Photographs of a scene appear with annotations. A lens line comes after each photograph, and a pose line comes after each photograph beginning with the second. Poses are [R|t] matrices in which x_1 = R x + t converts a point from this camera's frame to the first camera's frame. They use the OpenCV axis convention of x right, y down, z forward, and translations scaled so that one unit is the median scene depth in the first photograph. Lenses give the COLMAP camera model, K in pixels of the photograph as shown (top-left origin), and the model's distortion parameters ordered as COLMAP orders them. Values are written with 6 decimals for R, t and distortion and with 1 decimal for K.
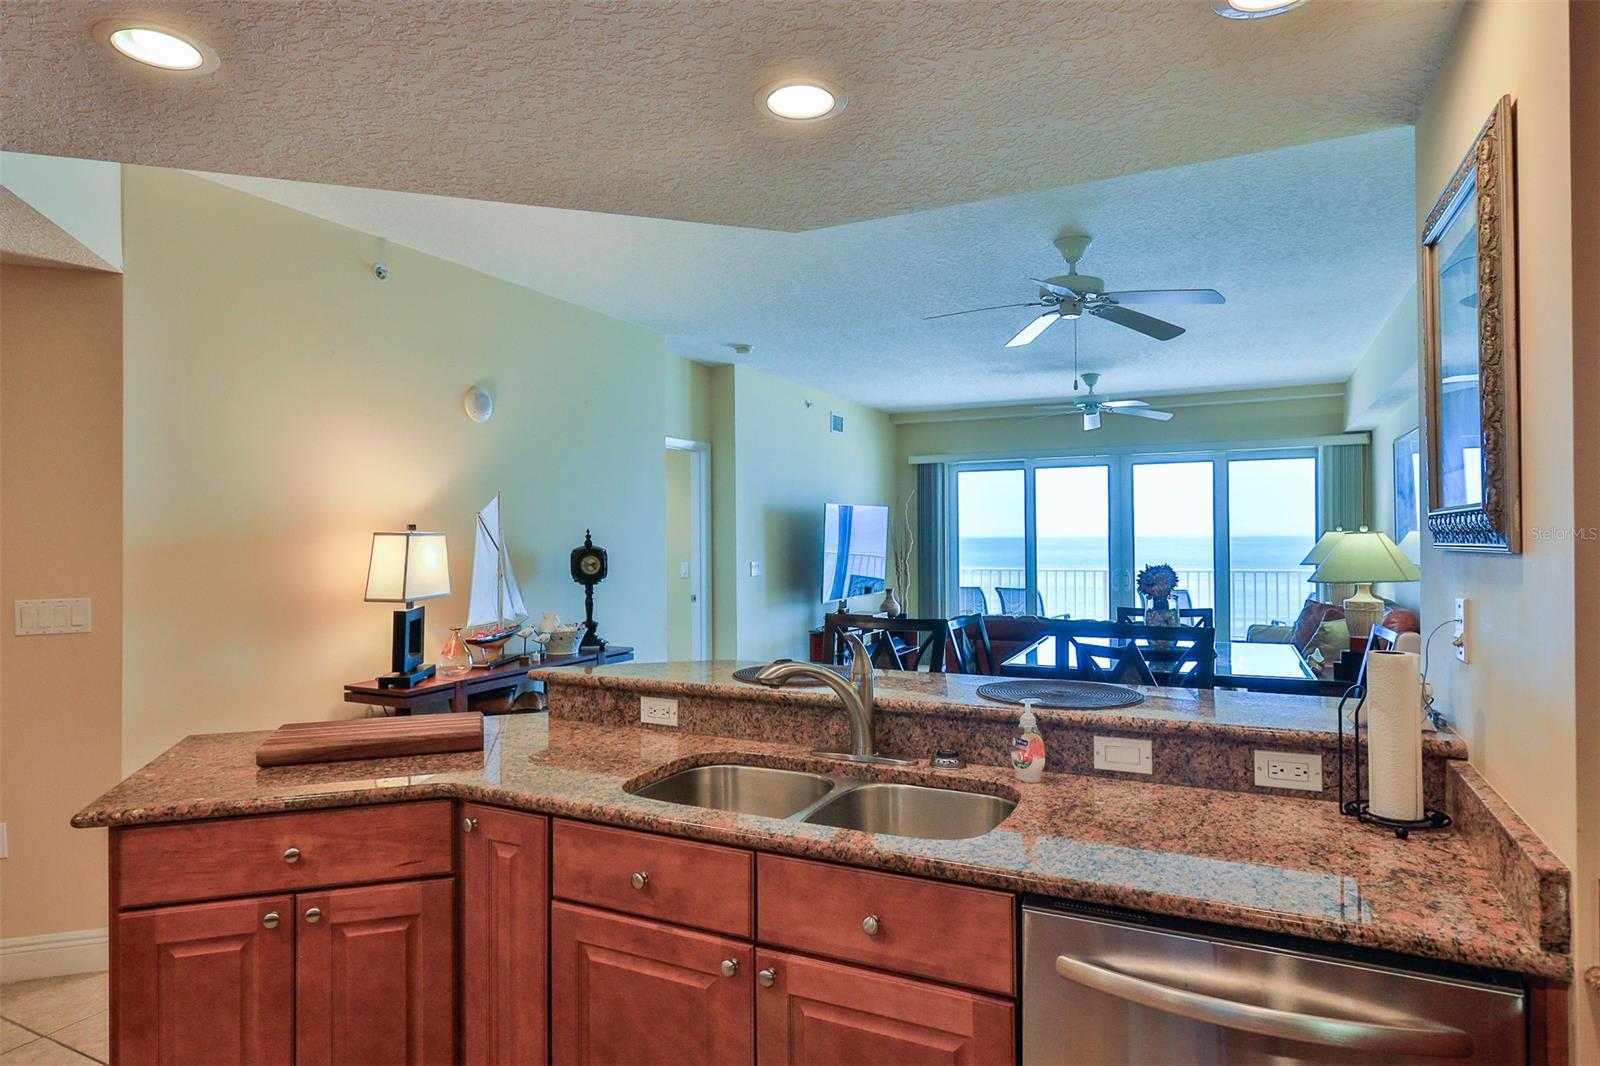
lens RADIAL K [[928.5, 0, 787.8], [0, 928.5, 529.0], [0, 0, 1]] dist [0.014136, -0.000729]
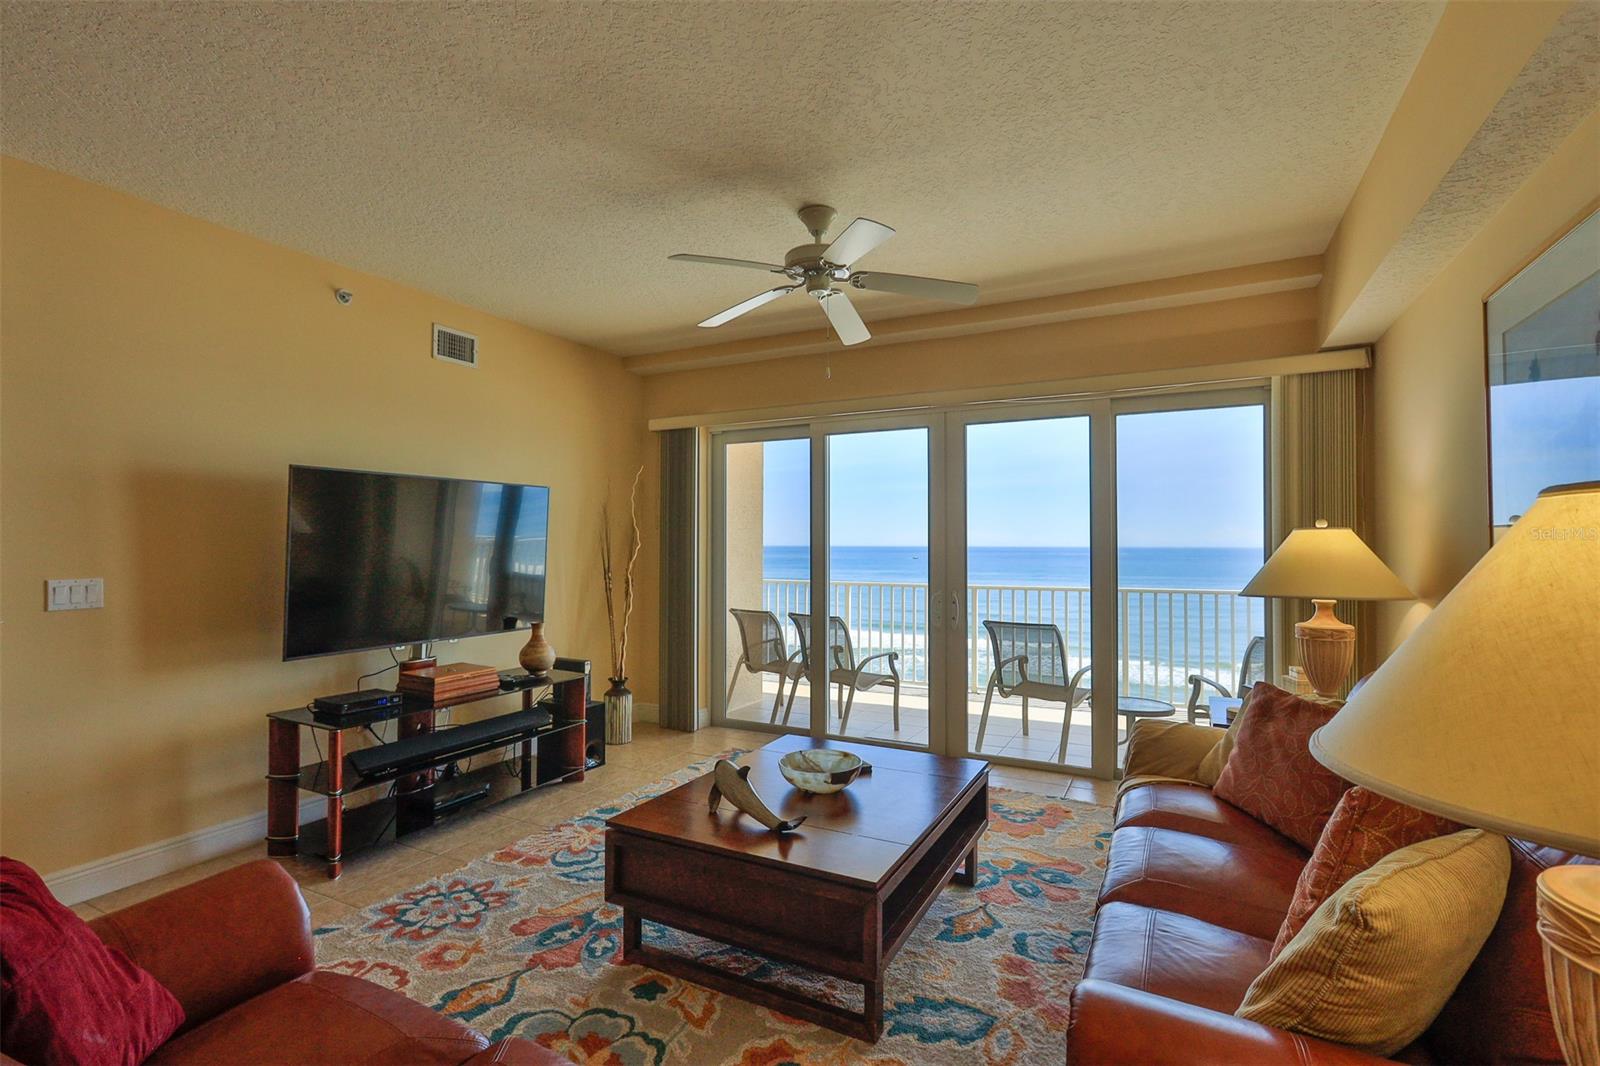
lens RADIAL K [[742.4, 0, 788.2], [0, 742.4, 531.4], [0, 0, 1]] dist [-0.001823, 0.001691]
pose [[0.999364, 0.008914, -0.034537, 0.295643], [-0.009233, 0.999916, -0.009075, 0.009311], [0.034453, 0.009388, 0.999362, 0.546261]]
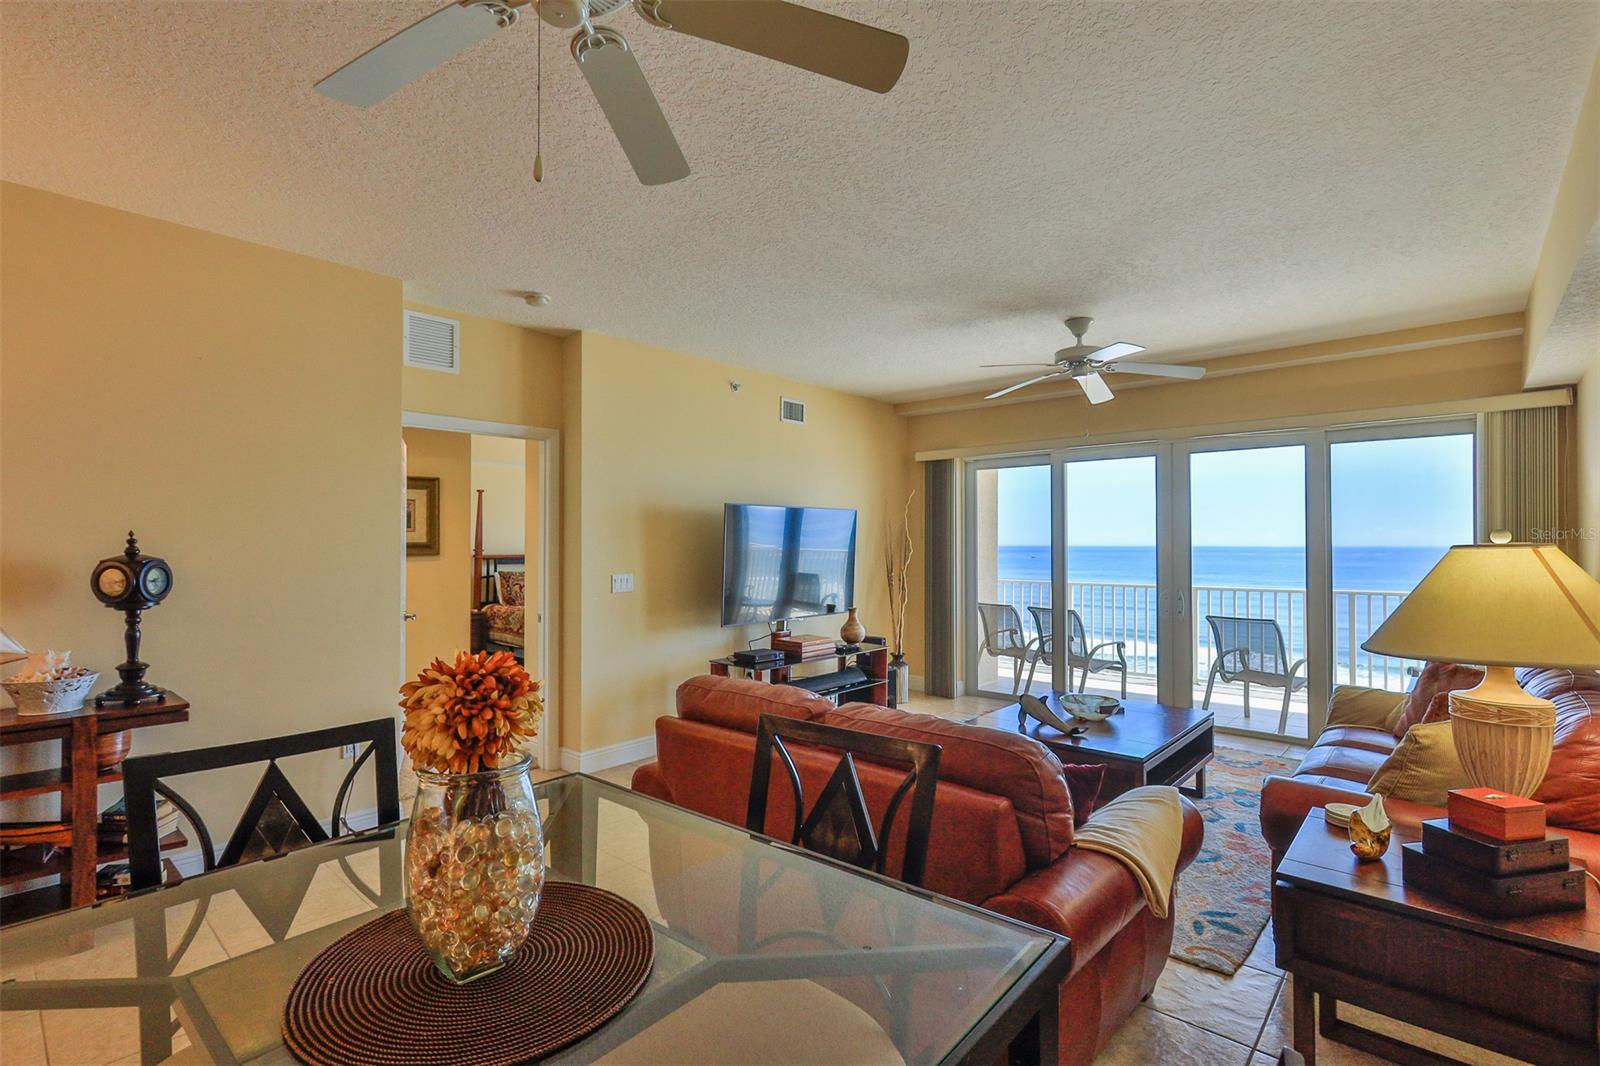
lens RADIAL K [[742.4, 0, 787.2], [0, 742.4, 535.2], [0, 0, 1]] dist [-0.001823, 0.001691]
pose [[0.960124, 0.005210, -0.279524, 0.246464], [-0.005813, 0.999982, -0.001326, 0.000788], [0.279513, 0.002898, 0.960138, 0.358236]]
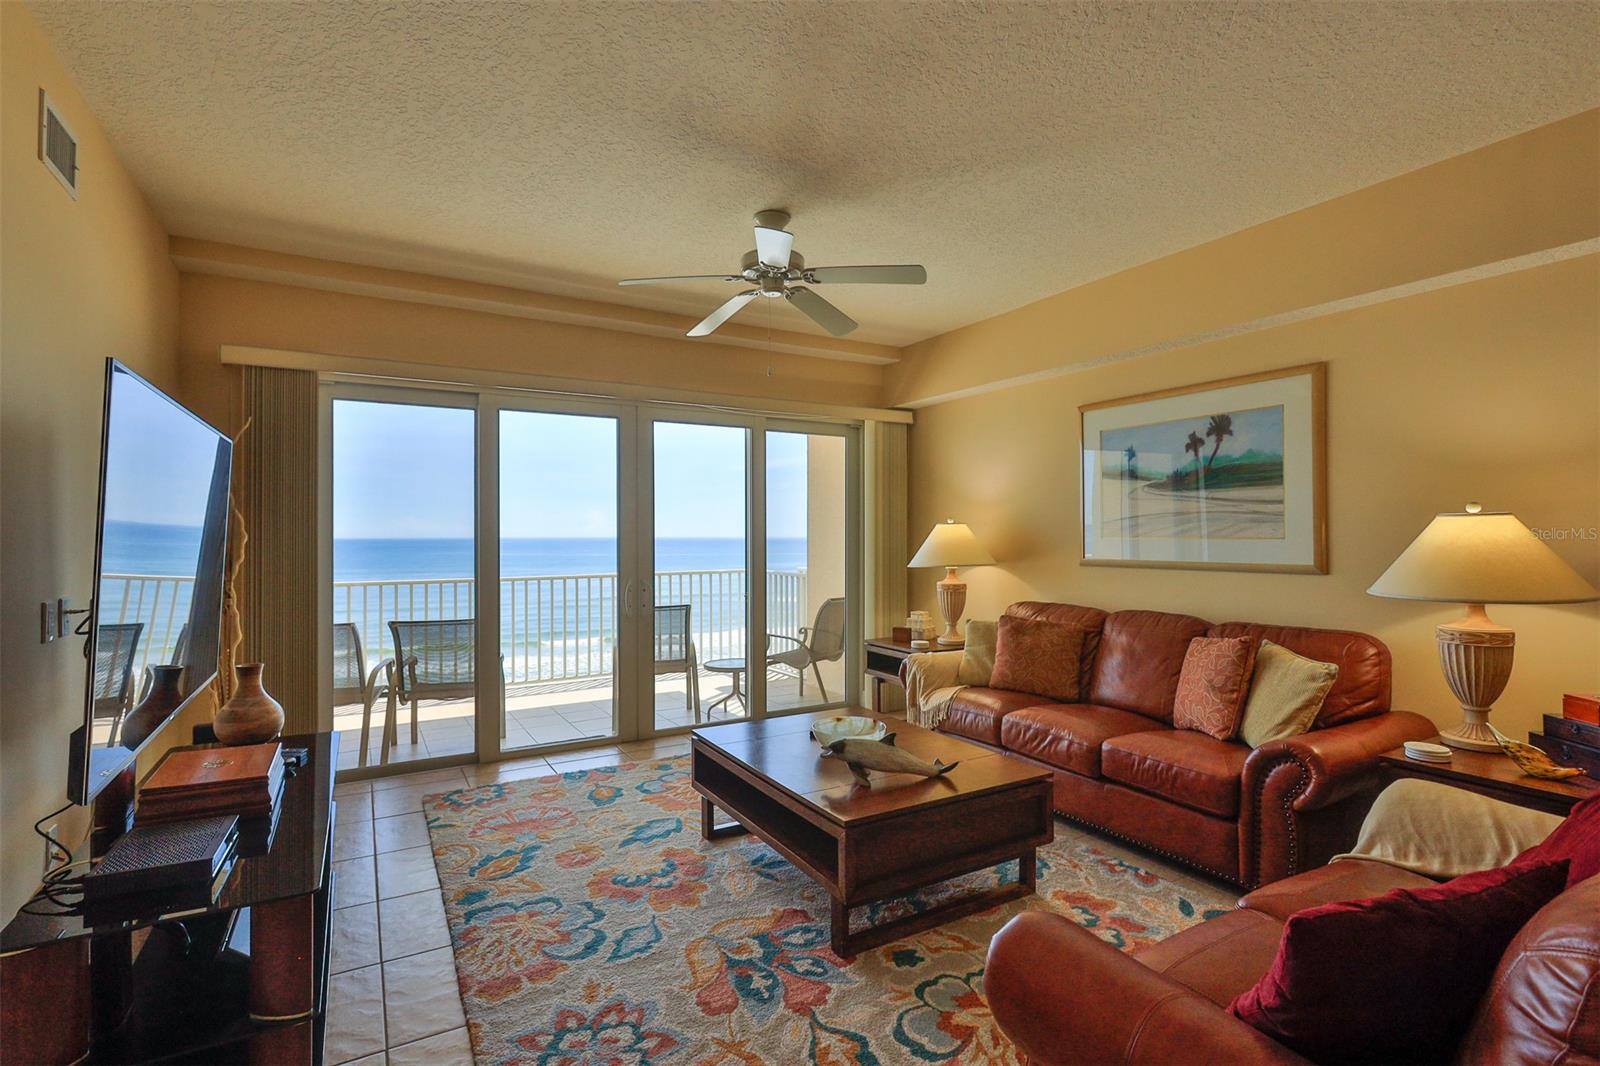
lens RADIAL K [[742.4, 0, 773.6], [0, 742.4, 531.3], [0, 0, 1]] dist [-0.001823, 0.001691]
pose [[0.567414, 0.009437, 0.823379, -0.013595], [-0.007444, 0.999952, -0.006331, 0.013106], [-0.823399, -0.002537, 0.567457, 0.690712]]
